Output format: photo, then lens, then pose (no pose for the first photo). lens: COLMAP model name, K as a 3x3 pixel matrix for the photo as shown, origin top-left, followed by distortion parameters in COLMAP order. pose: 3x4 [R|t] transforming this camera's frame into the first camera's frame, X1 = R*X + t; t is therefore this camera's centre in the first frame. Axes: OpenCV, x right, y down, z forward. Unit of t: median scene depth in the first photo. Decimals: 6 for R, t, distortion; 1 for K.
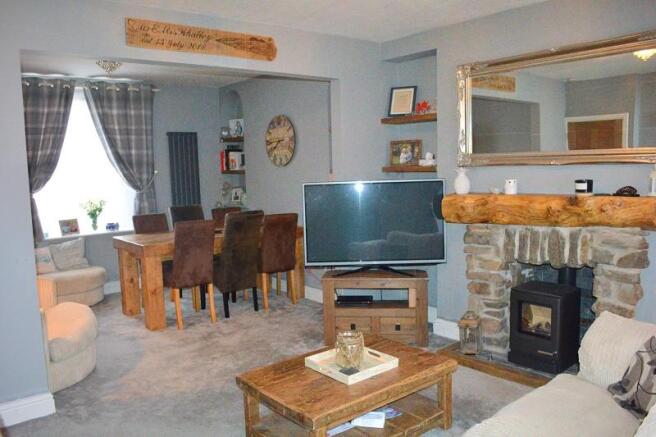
lens RADIAL K [[521.7, 0, 328.1], [0, 521.7, 219.8], [0, 0, 1]] dist [-0.091453, 0.019251]
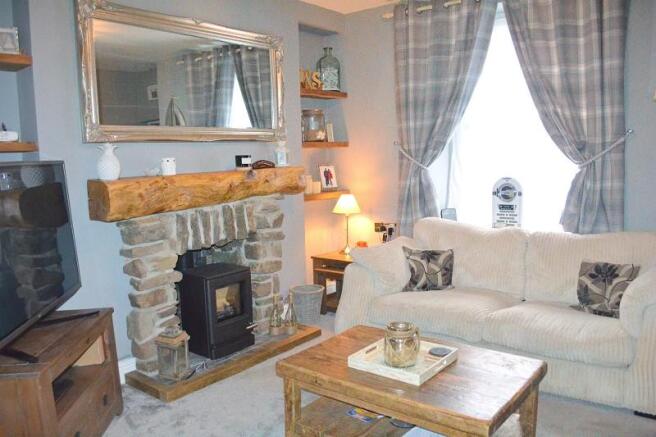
lens RADIAL K [[521.7, 0, 327.2], [0, 521.7, 221.3], [0, 0, 1]] dist [-0.091453, 0.019251]
pose [[-0.201566, -0.087088, 0.975596, -0.408688], [0.131836, 0.984563, 0.115126, -0.029383], [-0.970562, 0.151824, -0.186973, 0.703565]]
